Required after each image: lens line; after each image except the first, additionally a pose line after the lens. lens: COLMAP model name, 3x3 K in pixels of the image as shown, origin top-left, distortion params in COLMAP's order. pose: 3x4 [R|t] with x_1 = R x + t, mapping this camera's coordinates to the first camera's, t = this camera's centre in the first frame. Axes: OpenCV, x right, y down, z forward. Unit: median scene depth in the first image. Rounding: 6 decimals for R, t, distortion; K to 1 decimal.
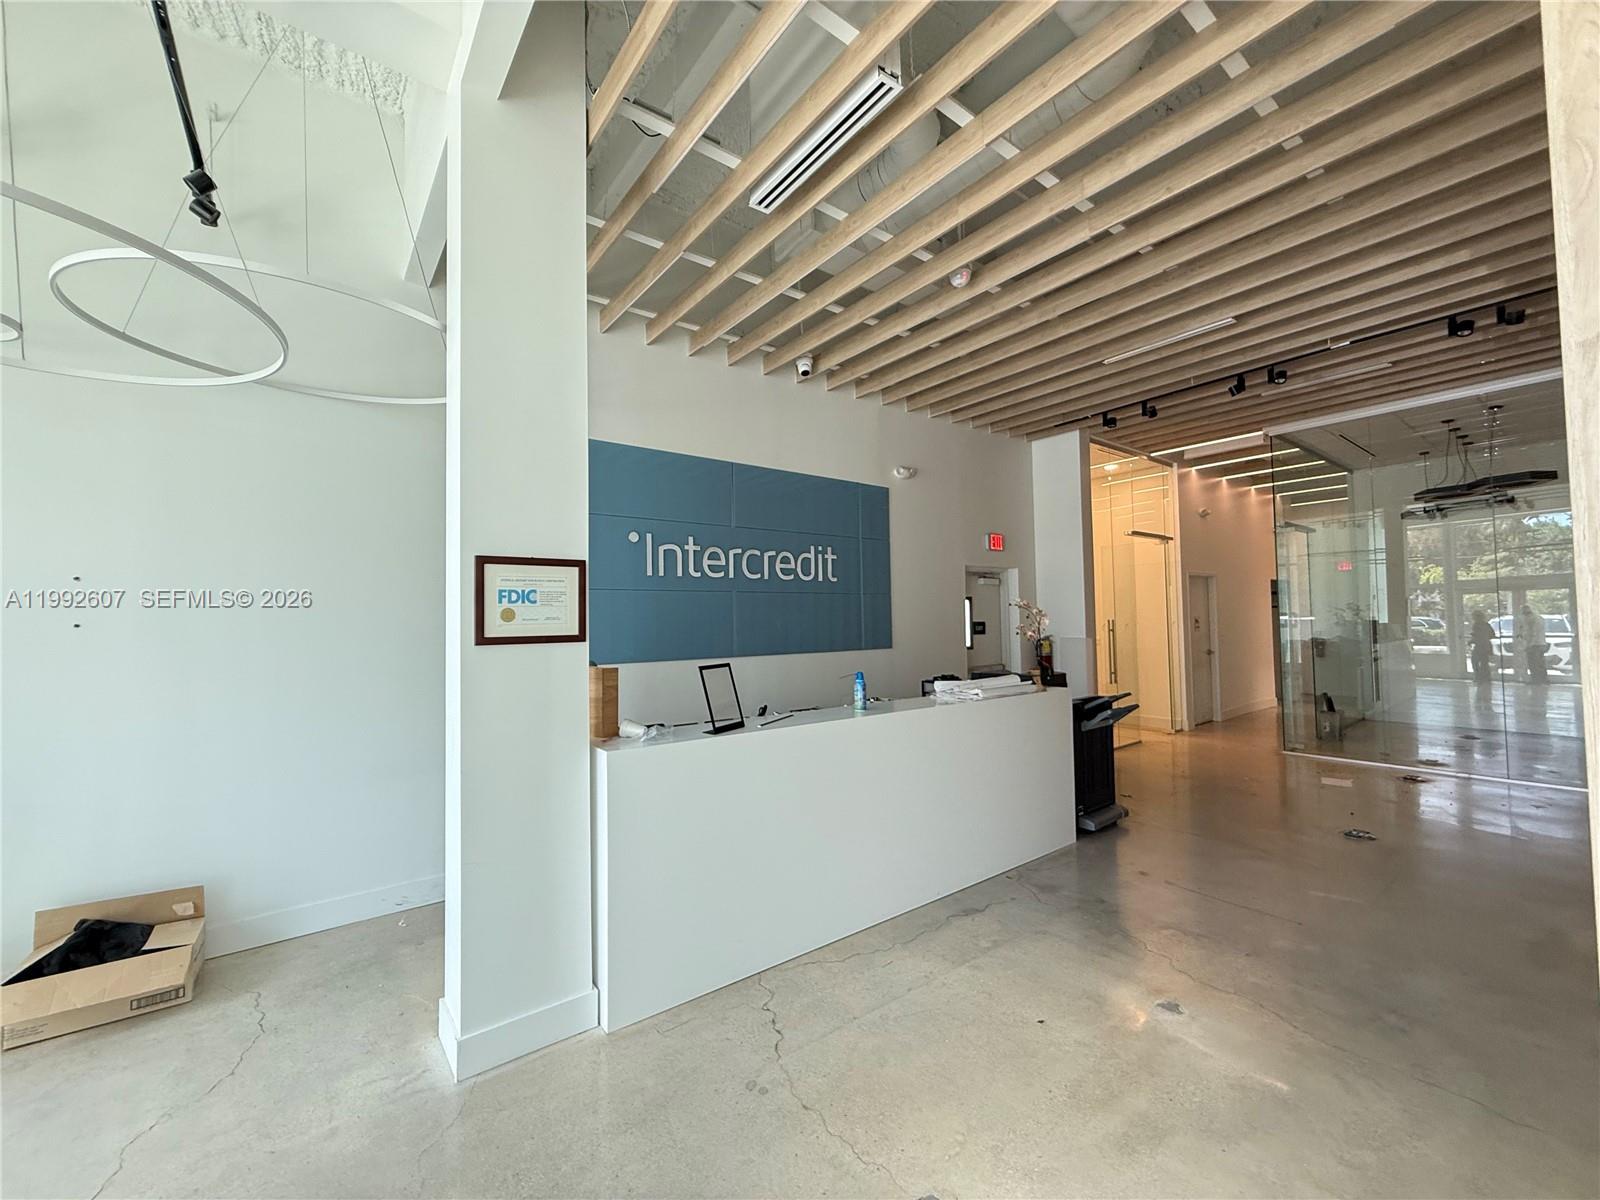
lens RADIAL K [[638.6, 0, 794.5], [0, 638.6, 600.1], [0, 0, 1]] dist [-0.001611, 0.001215]
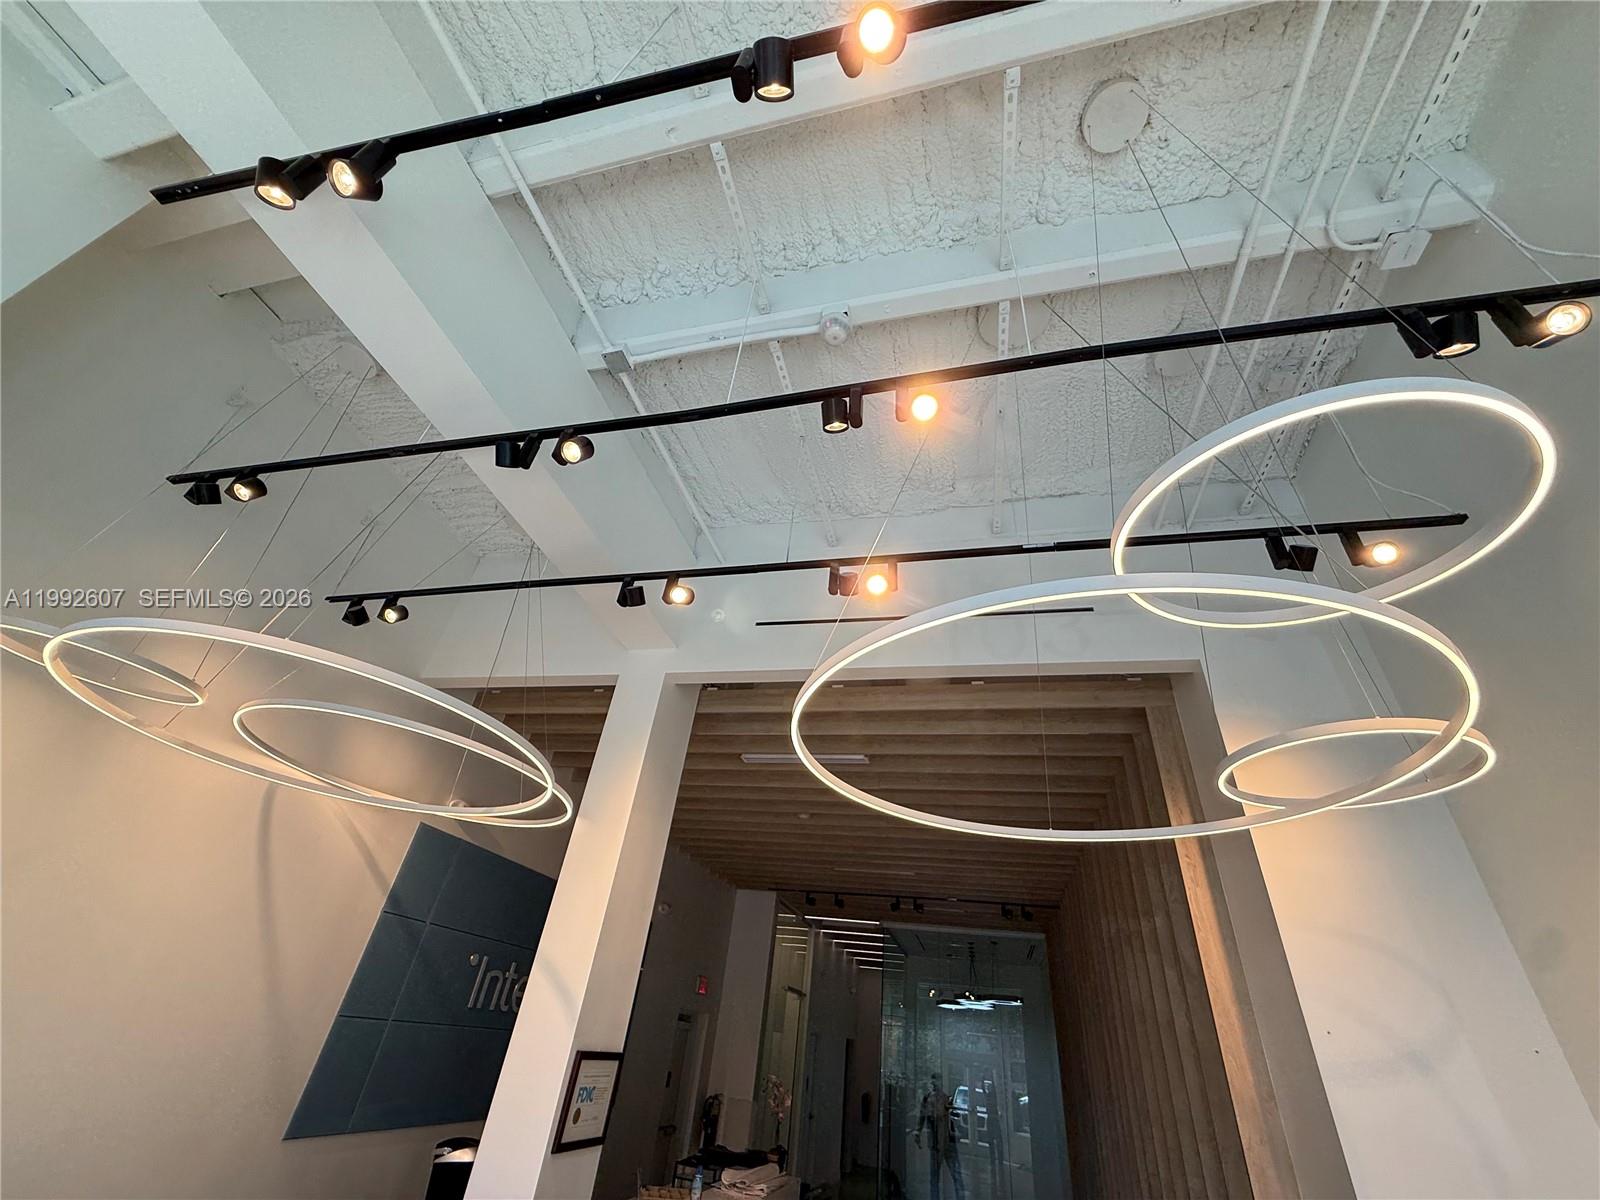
lens RADIAL K [[641.1, 0, 795.7], [0, 641.1, 599.1], [0, 0, 1]] dist [-0.000698, 0.000303]
pose [[0.773136, 0.439318, 0.457451, -0.470455], [-0.141233, 0.822399, -0.551102, -0.068460], [-0.618316, 0.361469, 0.697872, -0.144333]]
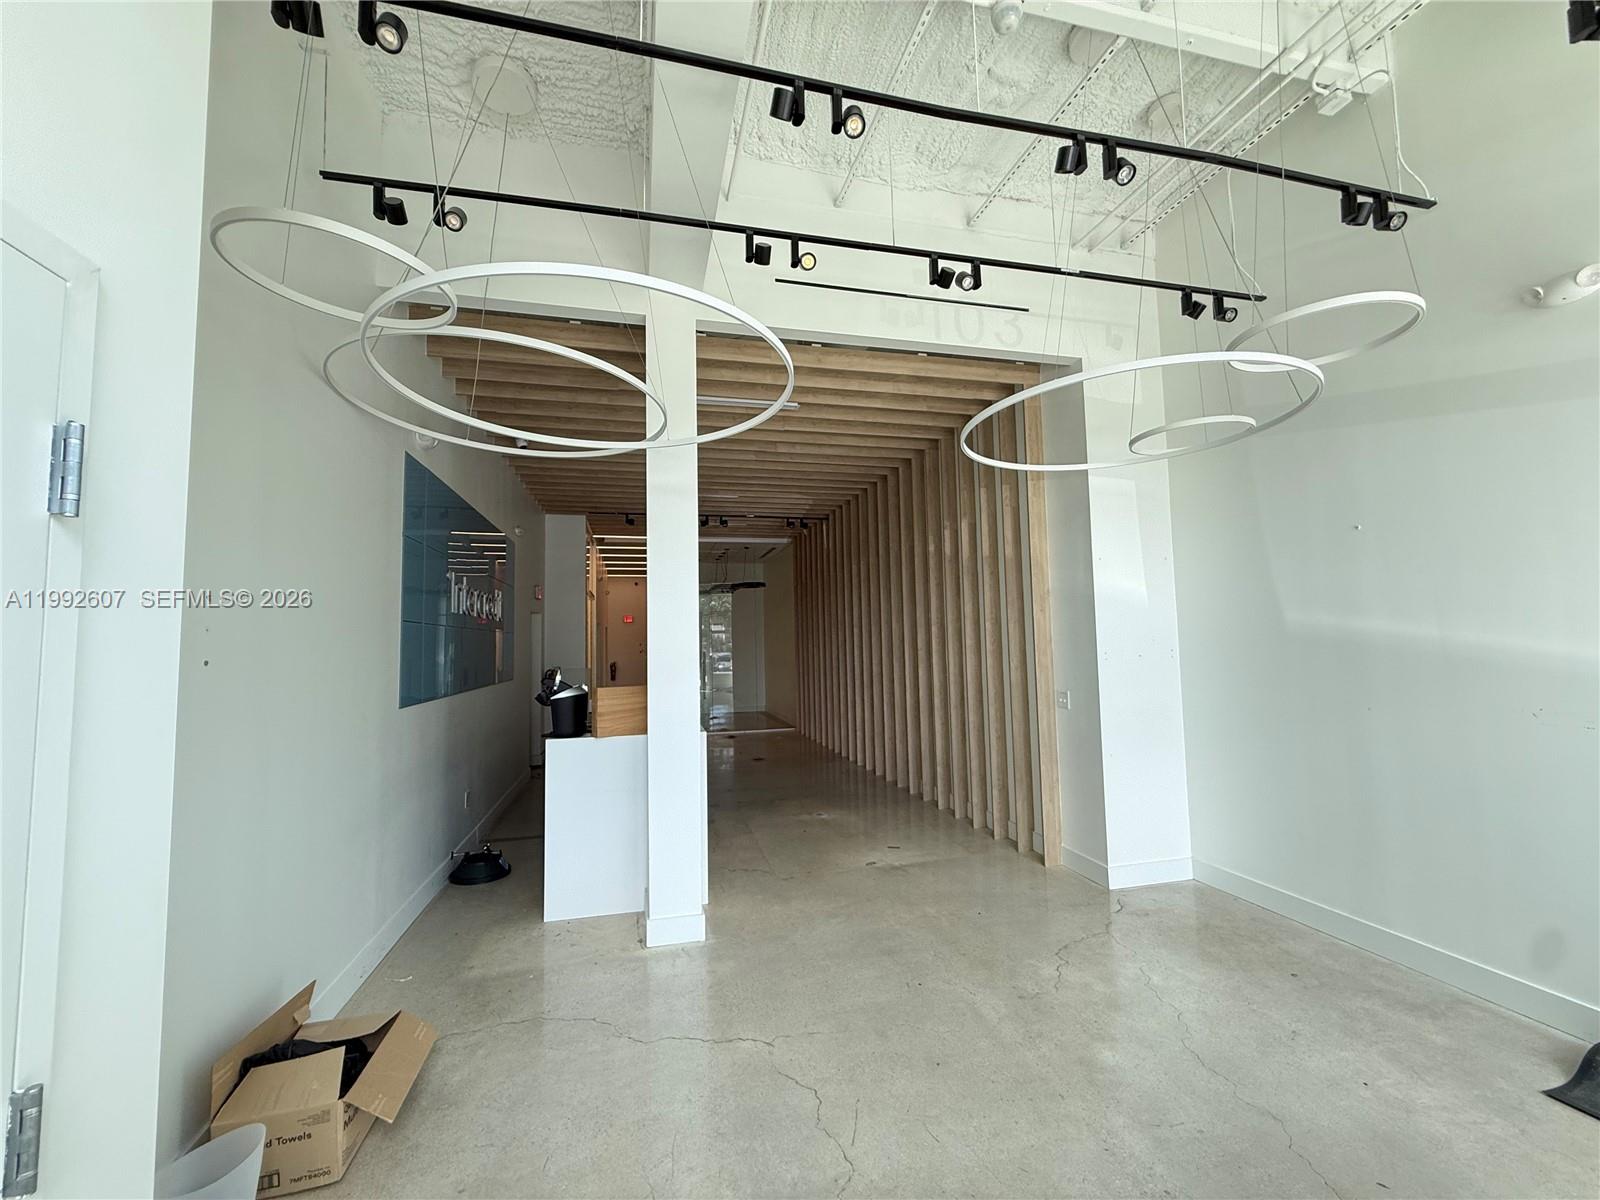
lens RADIAL K [[640.5, 0, 794.9], [0, 640.5, 597.1], [0, 0, 1]] dist [0.000554, 0.000226]
pose [[0.399453, 0.076907, 0.913522, -0.823465], [-0.017476, 0.996933, -0.076288, 0.006392], [-0.916587, 0.014509, 0.399572, 0.057624]]
